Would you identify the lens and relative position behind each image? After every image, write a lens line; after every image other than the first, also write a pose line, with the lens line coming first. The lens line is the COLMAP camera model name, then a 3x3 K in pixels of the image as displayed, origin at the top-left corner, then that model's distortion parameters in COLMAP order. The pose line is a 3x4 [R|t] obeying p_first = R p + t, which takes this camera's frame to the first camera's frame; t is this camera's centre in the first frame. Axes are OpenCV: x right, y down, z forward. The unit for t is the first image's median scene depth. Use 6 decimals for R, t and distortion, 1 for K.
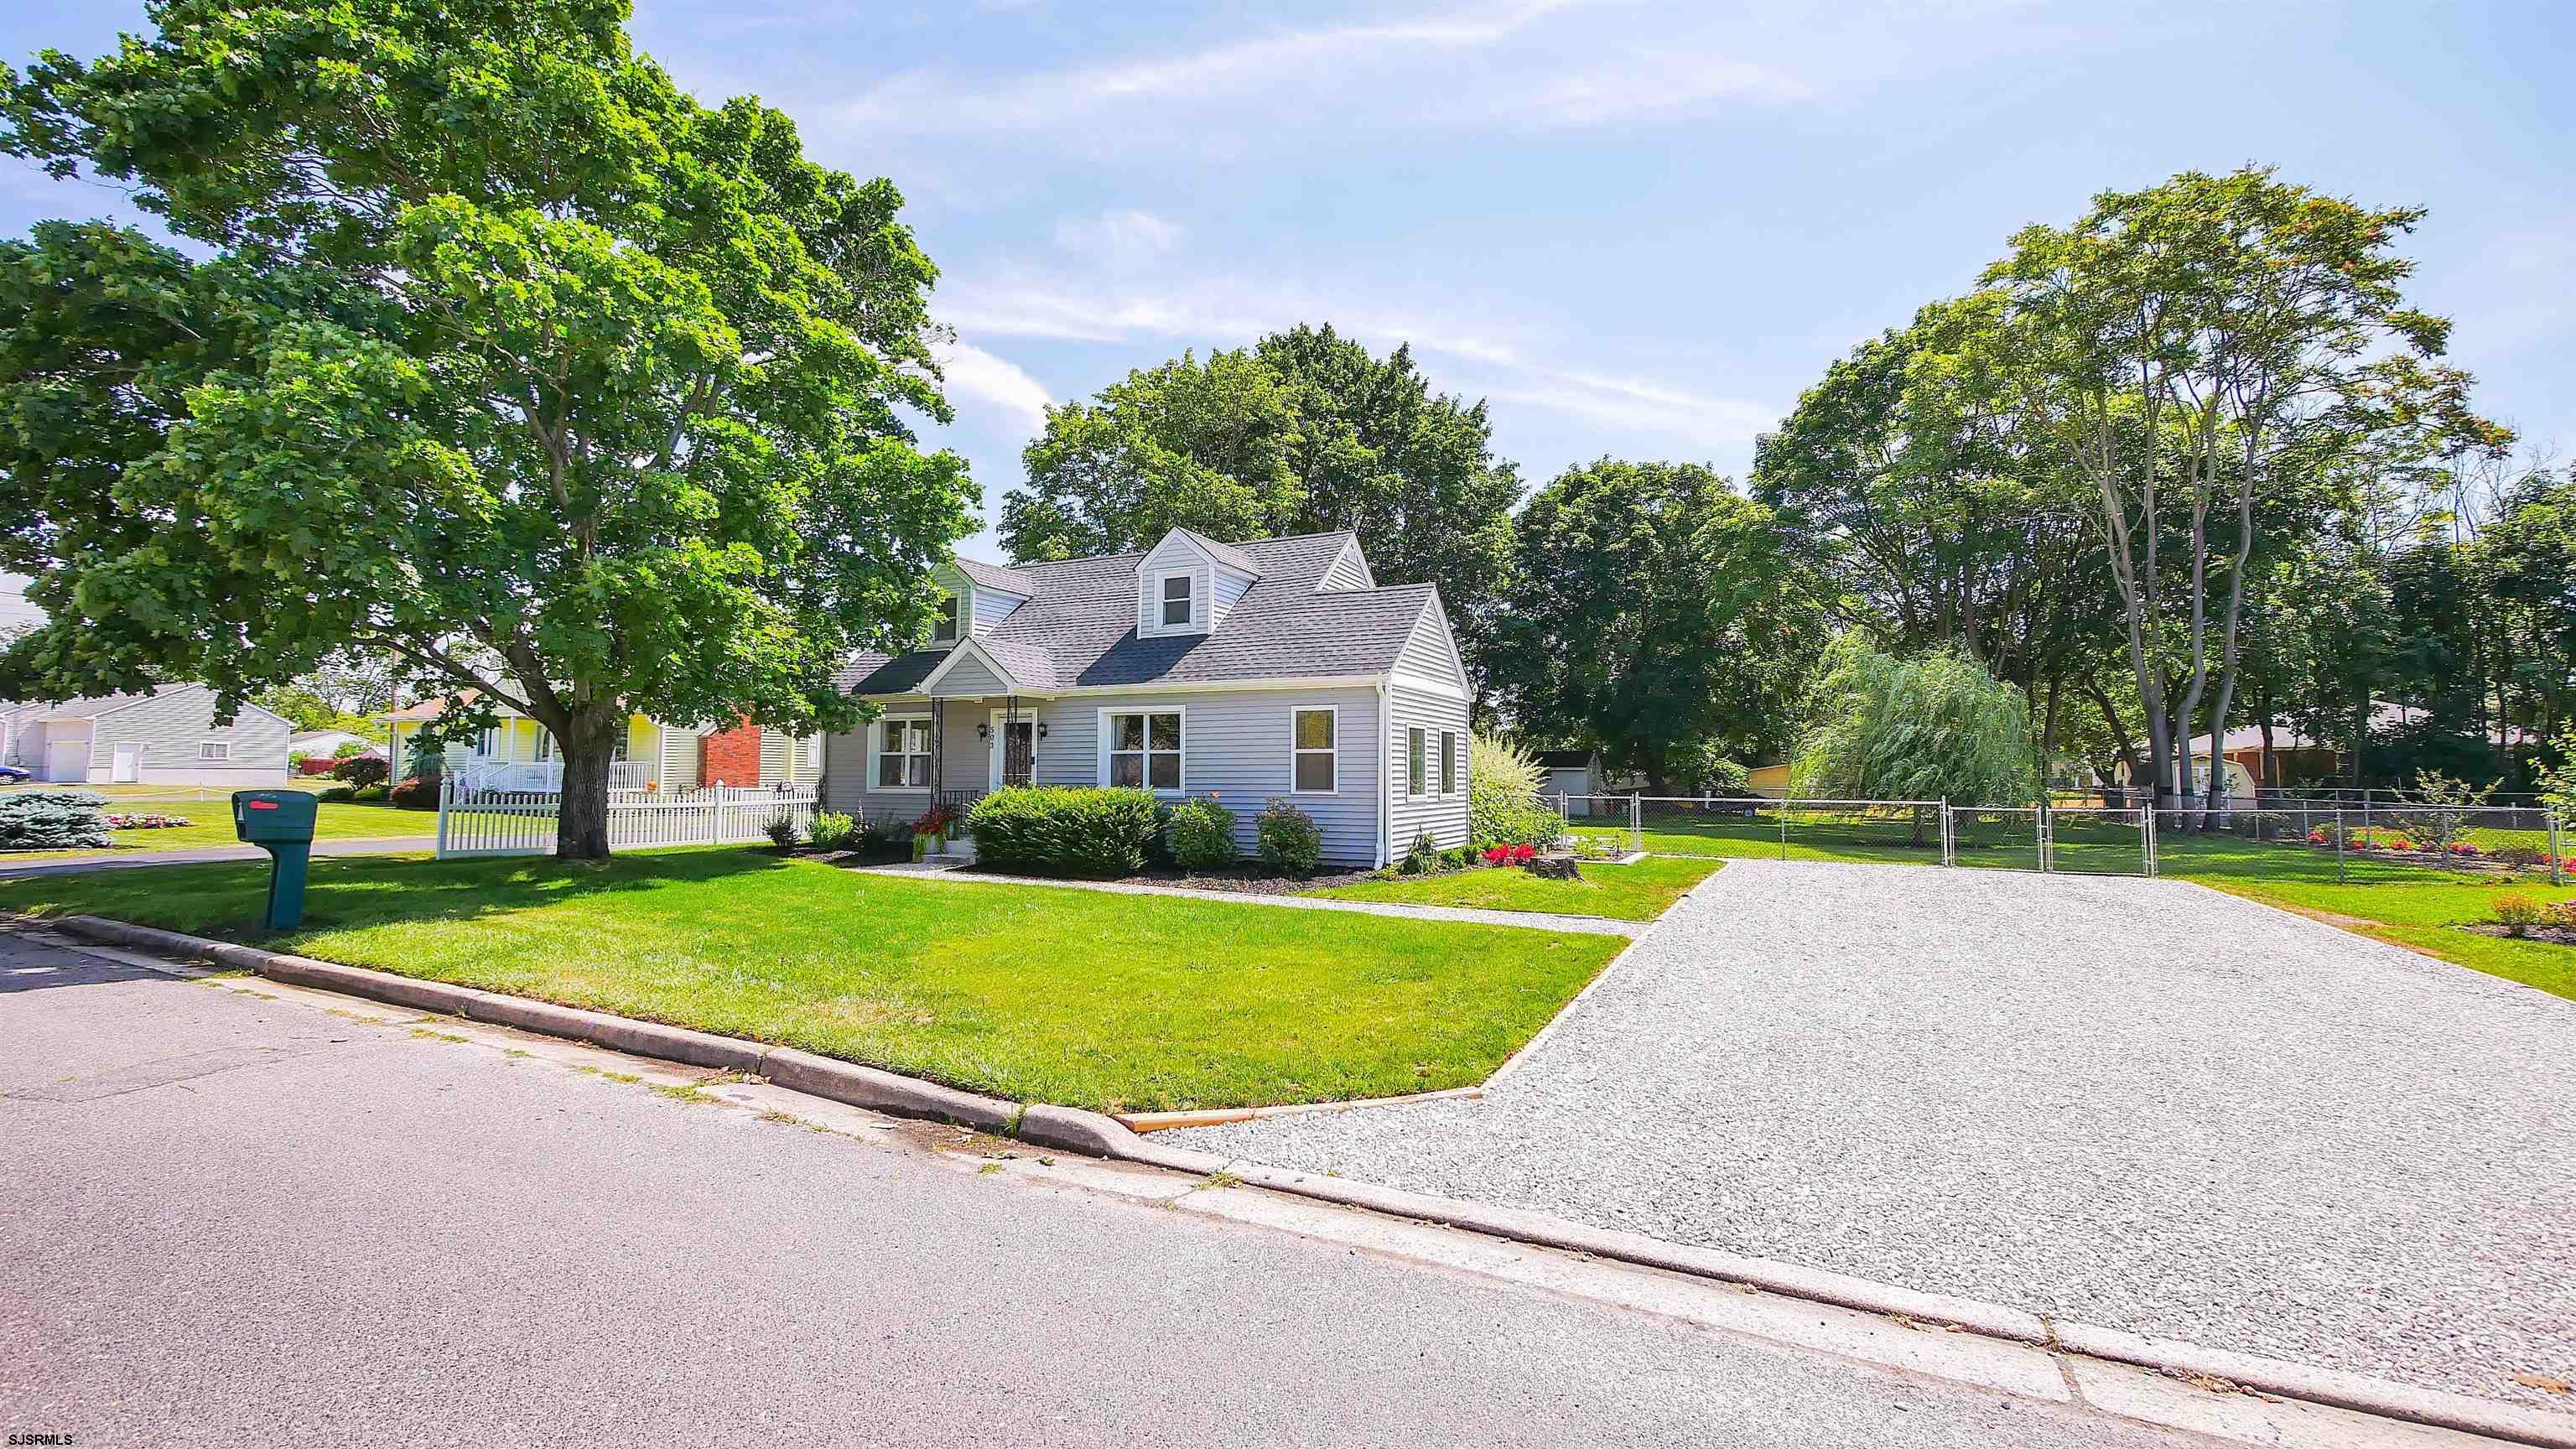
lens RADIAL K [[1064.8, 0, 1307.8], [0, 1064.8, 741.8], [0, 0, 1]] dist [-0.008853, 0.000613]
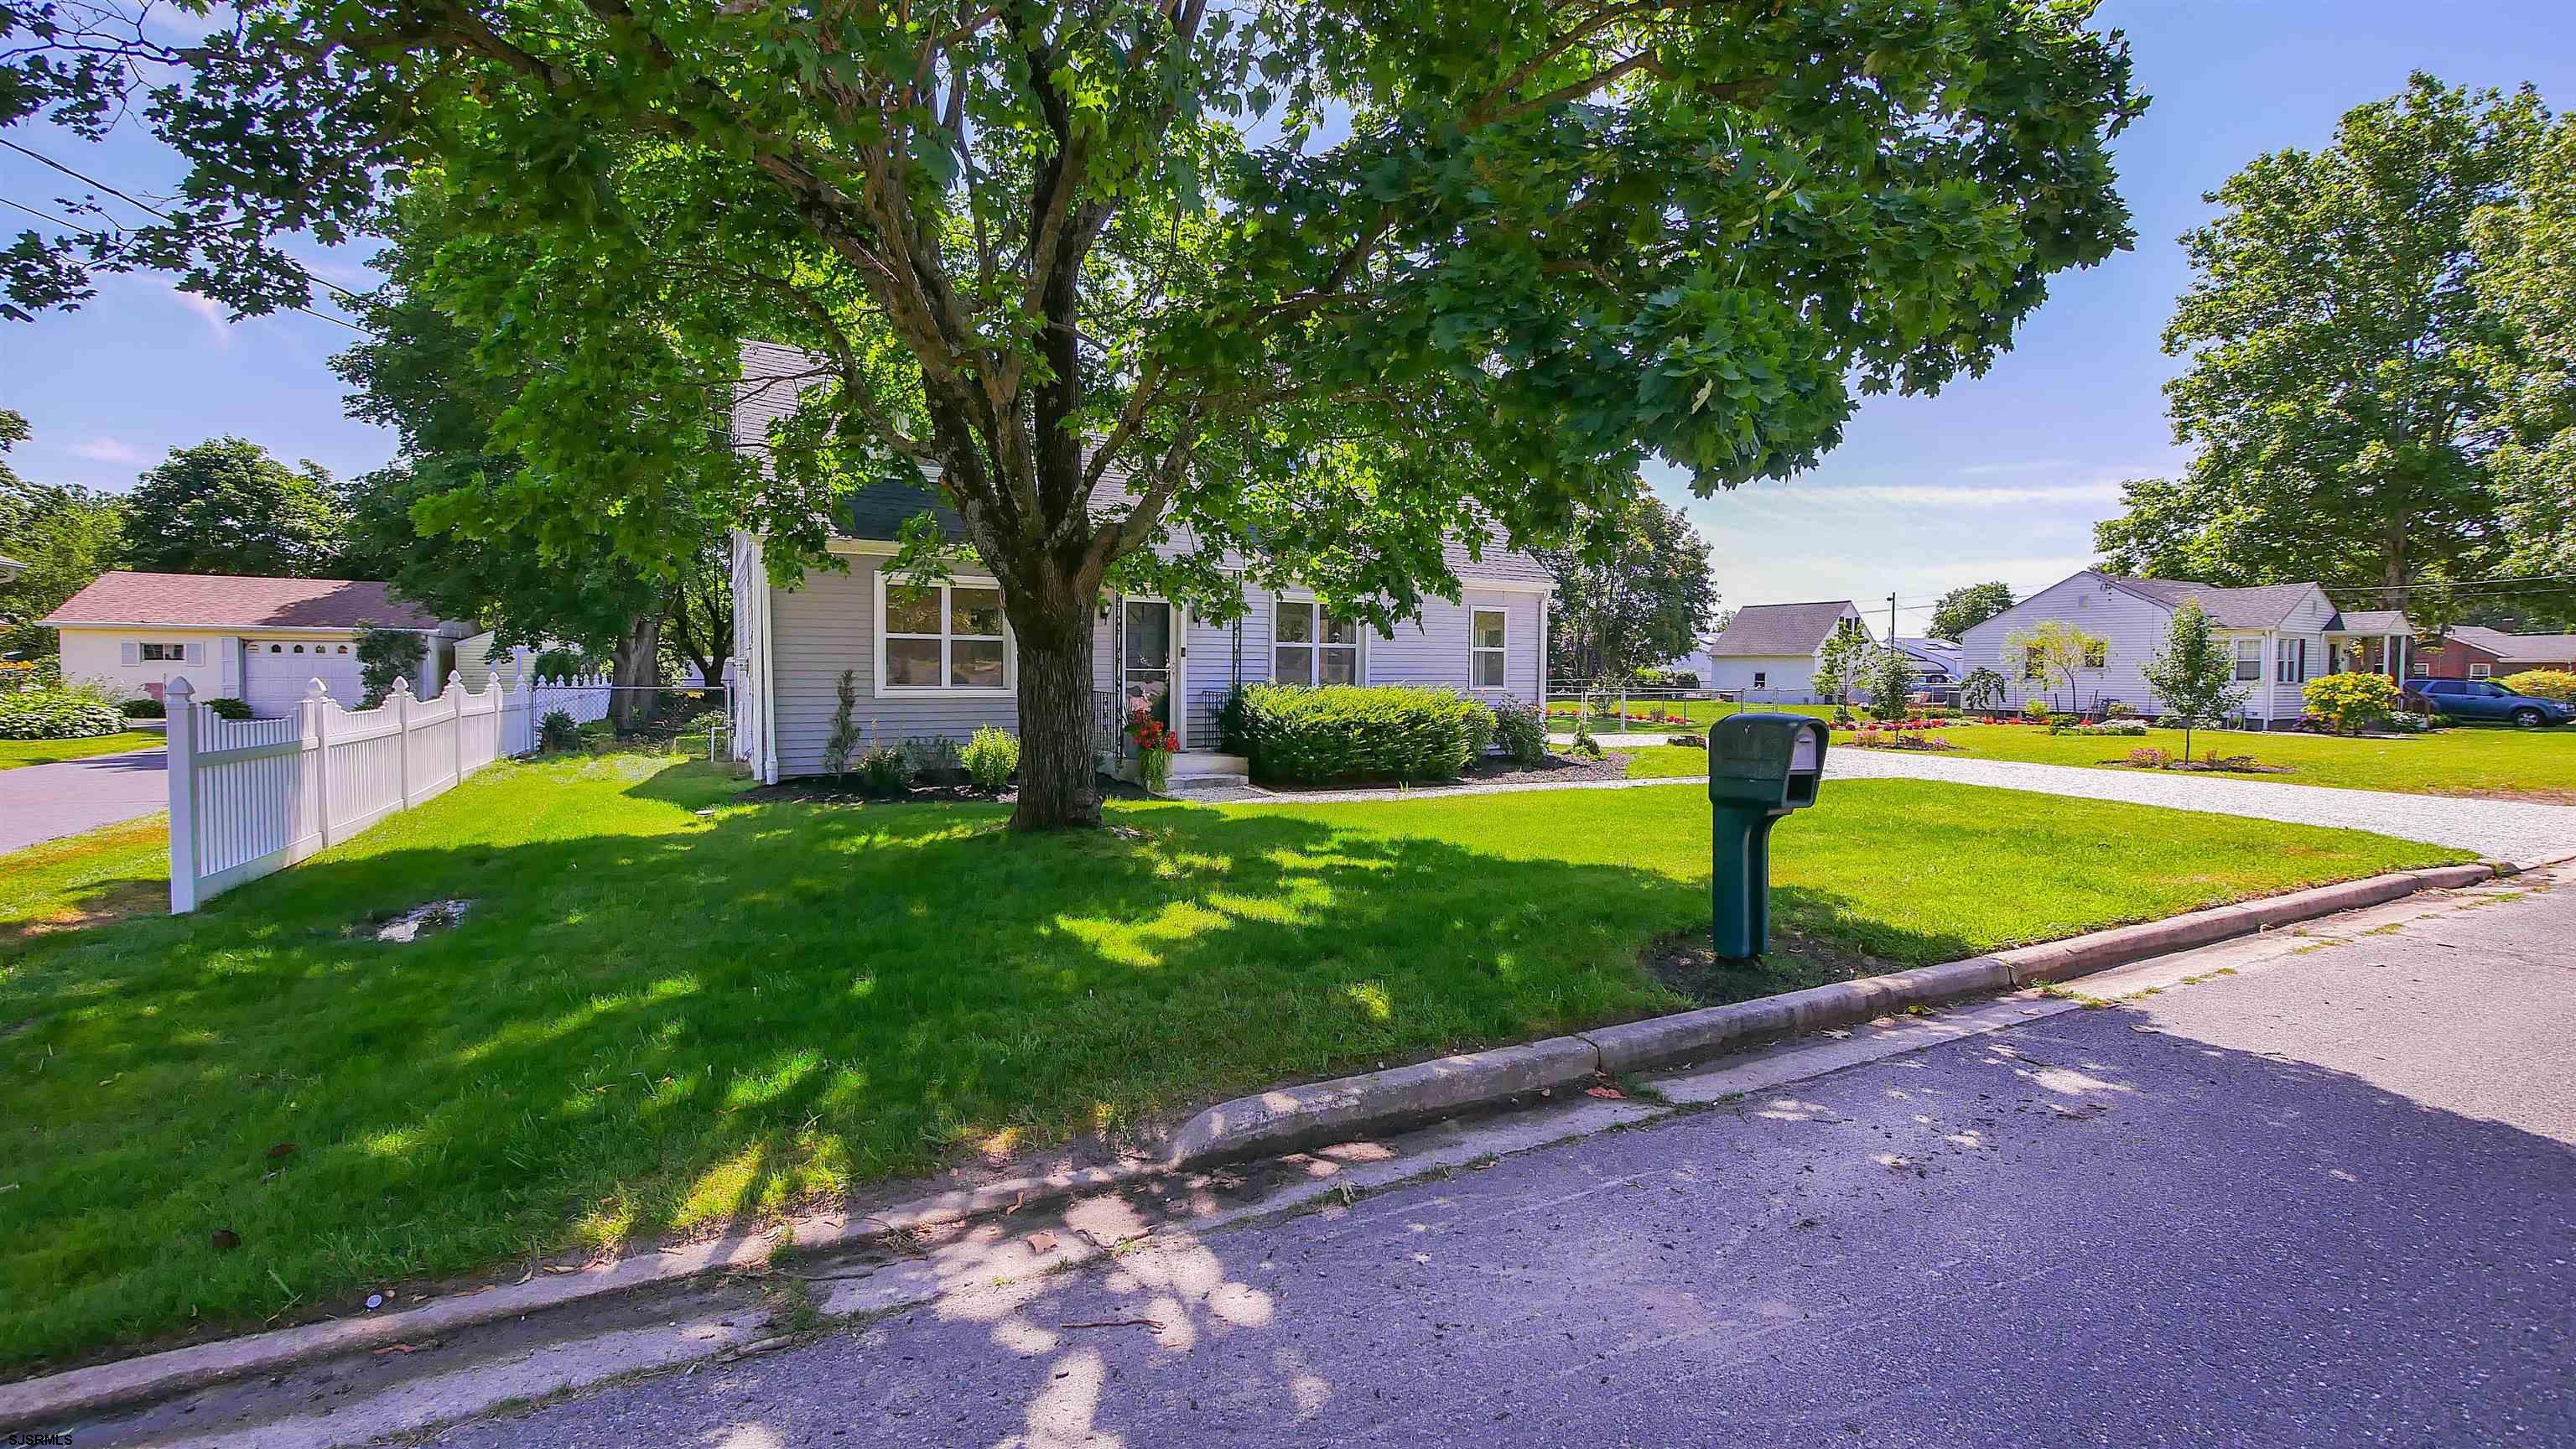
lens RADIAL K [[1064.8, 0, 1285.1], [0, 1064.8, 722.2], [0, 0, 1]] dist [-0.008853, 0.000613]
pose [[0.582561, -0.038992, 0.811851, -0.845666], [-0.032887, 0.996900, 0.071478, 0.010144], [-0.812122, -0.068340, 0.579472, 0.471538]]
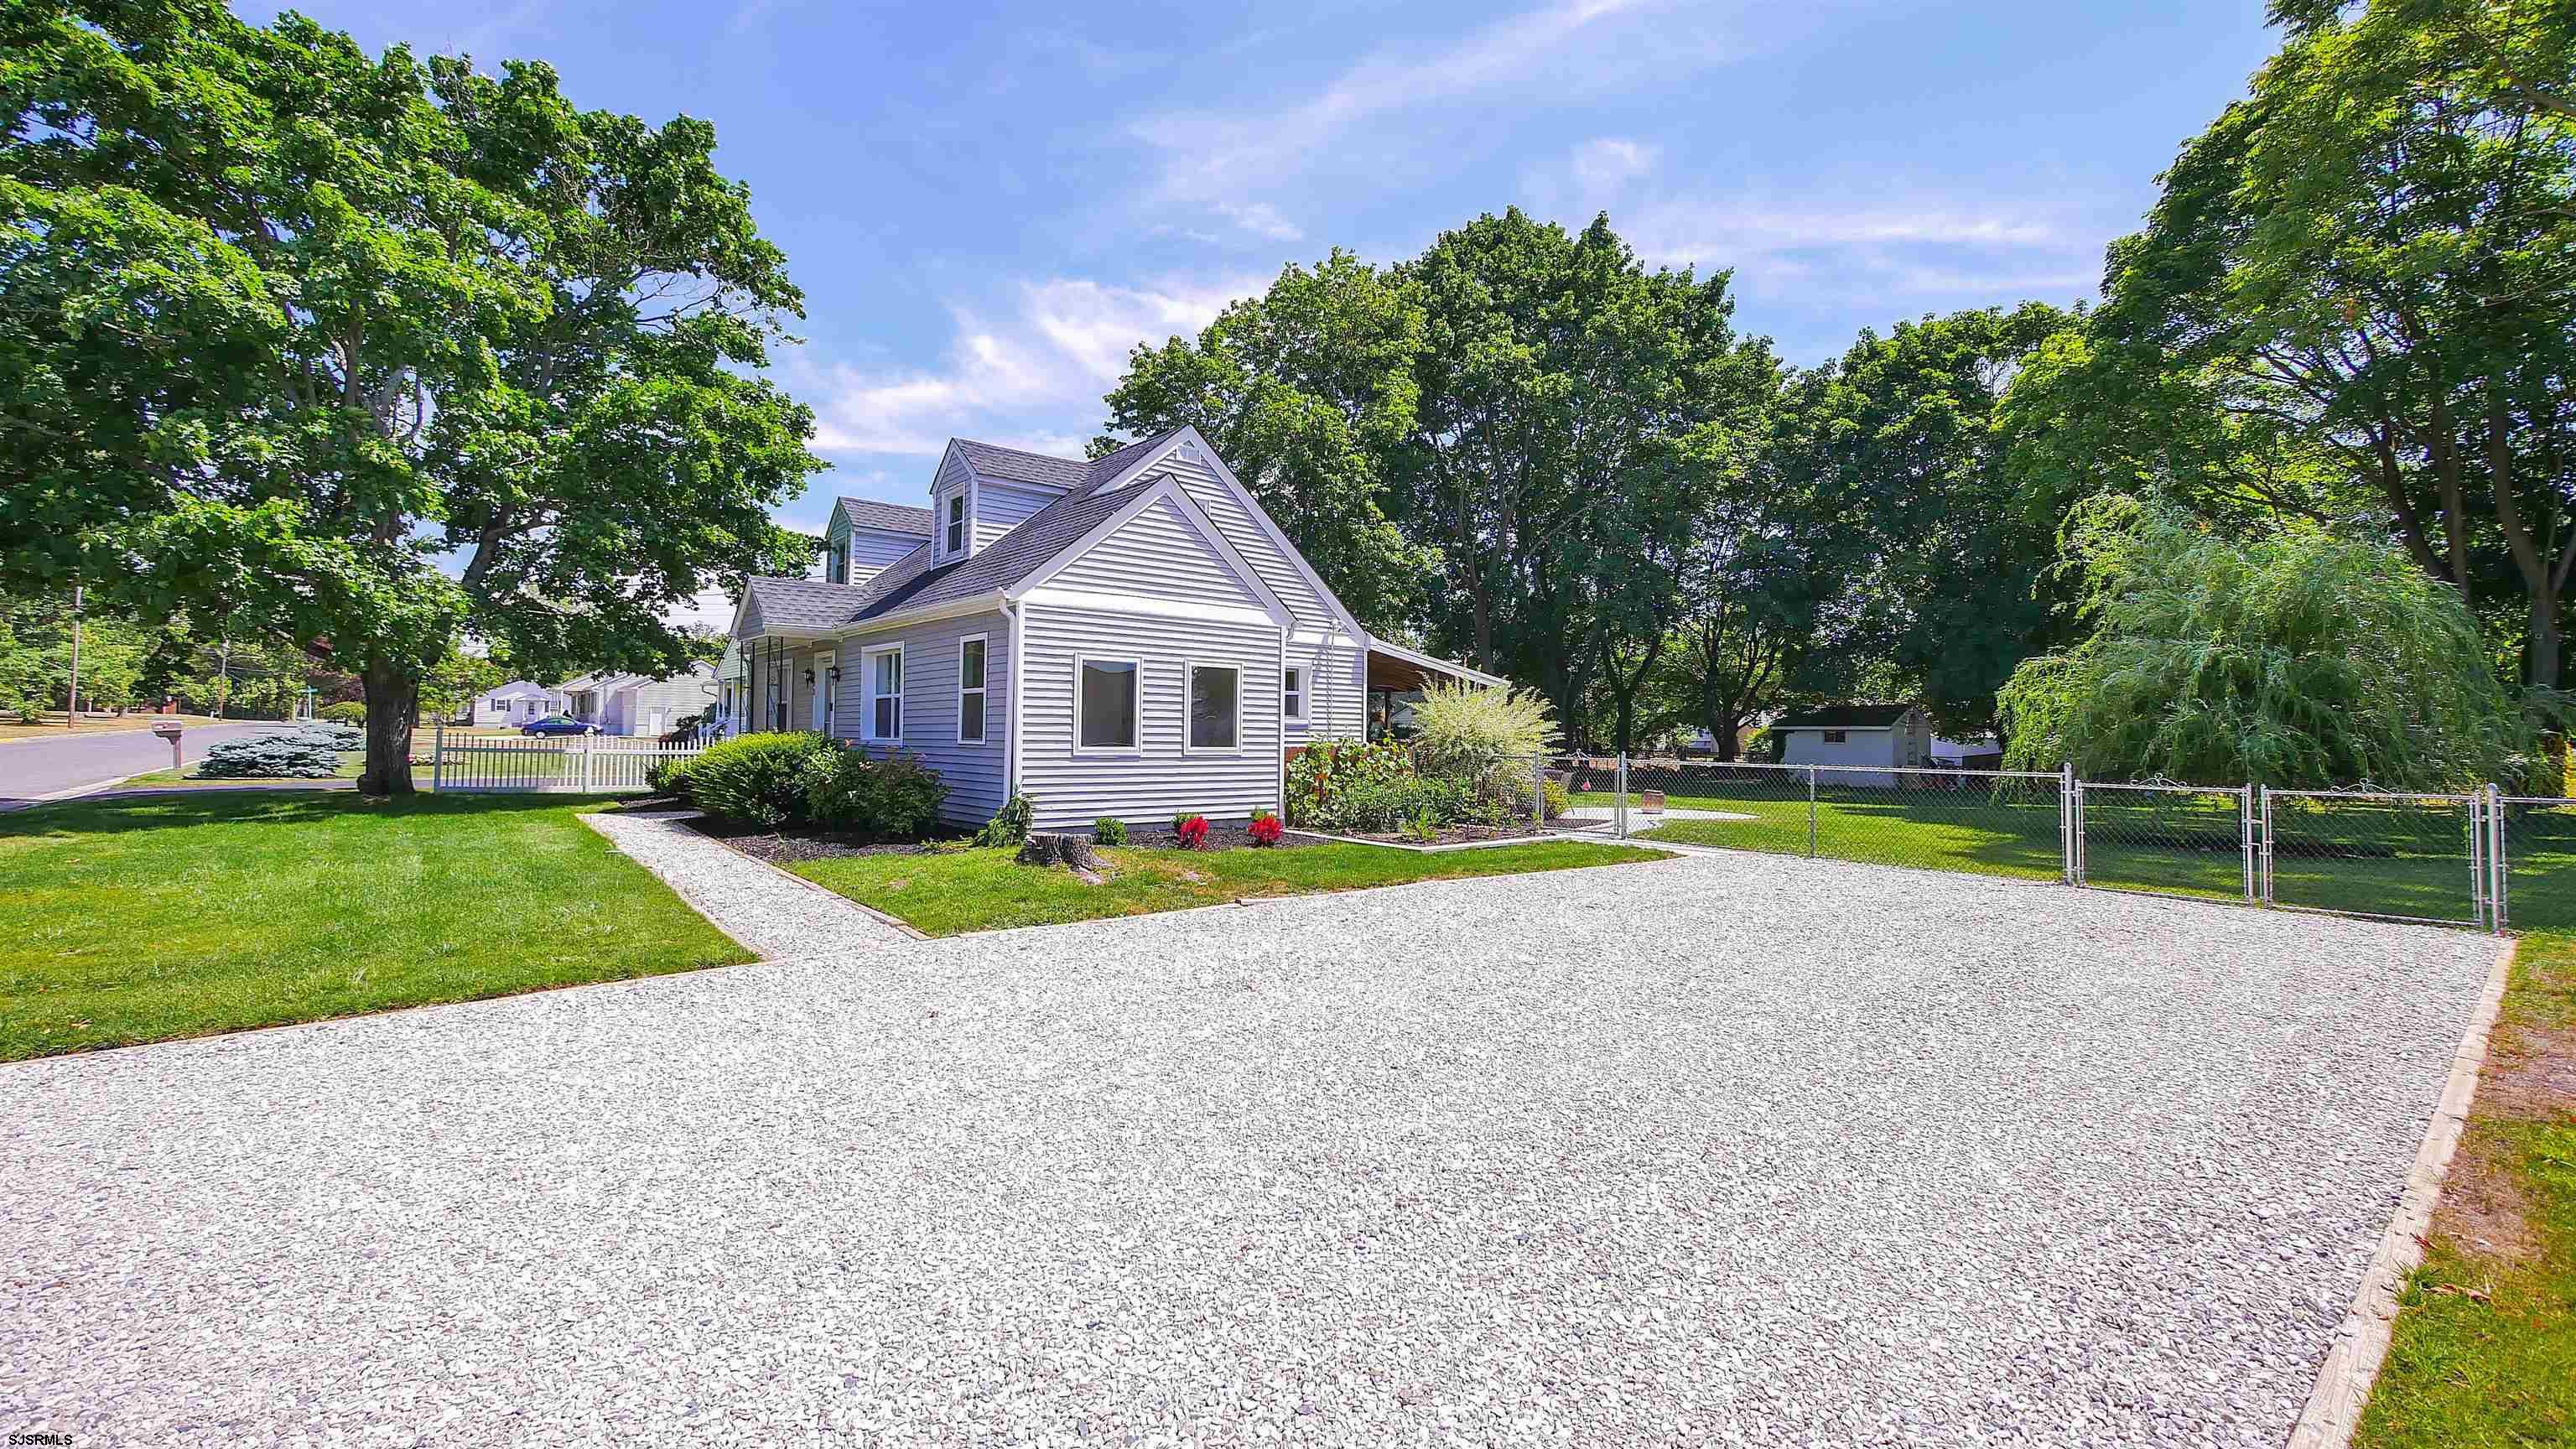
lens RADIAL K [[1064.8, 0, 1295.3], [0, 1064.8, 717.0], [0, 0, 1]] dist [-0.008853, 0.000613]
pose [[0.904327, -0.001212, -0.426839, 0.496250], [0.005013, 0.999957, 0.007780, 0.019657], [0.426811, -0.009176, 0.904294, 0.322702]]
